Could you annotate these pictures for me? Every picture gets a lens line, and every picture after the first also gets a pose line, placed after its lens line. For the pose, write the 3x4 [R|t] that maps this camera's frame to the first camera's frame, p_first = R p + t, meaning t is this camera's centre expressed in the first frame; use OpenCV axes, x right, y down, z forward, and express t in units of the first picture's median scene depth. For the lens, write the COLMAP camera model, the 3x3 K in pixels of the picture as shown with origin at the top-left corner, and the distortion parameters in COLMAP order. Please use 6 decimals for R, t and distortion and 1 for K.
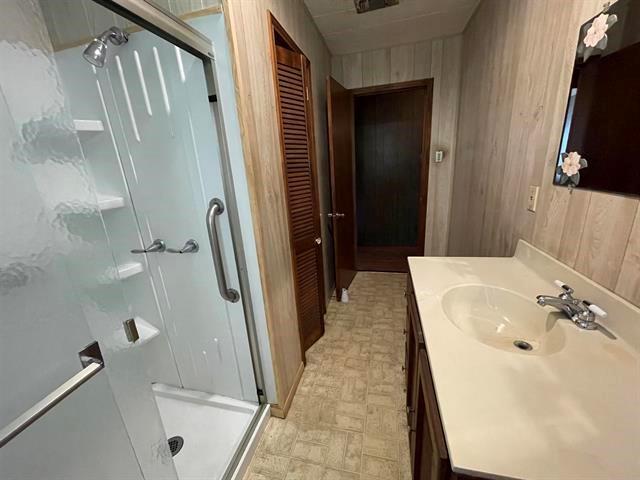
lens RADIAL K [[258.8, 0, 320.1], [0, 258.8, 238.2], [0, 0, 1]] dist [-0.002933, 0.001251]
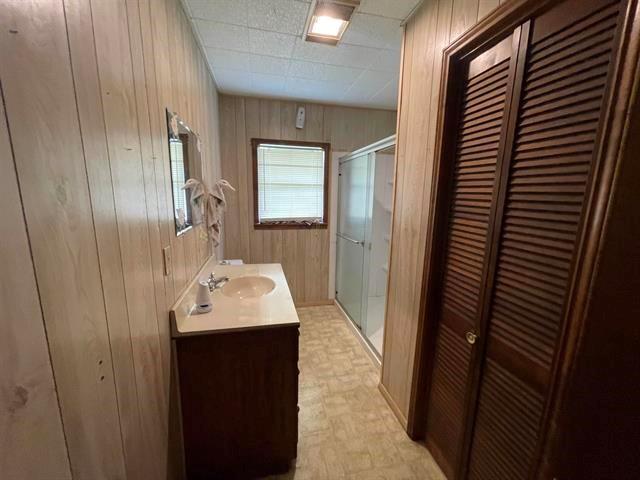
lens RADIAL K [[258.8, 0, 320.6], [0, 258.8, 239.5], [0, 0, 1]] dist [-0.002933, 0.001251]
pose [[-0.887437, 0.135232, -0.440646, 0.604515], [-0.084779, 0.891794, 0.444428, -0.543282], [0.453066, 0.431759, -0.779946, 1.554880]]
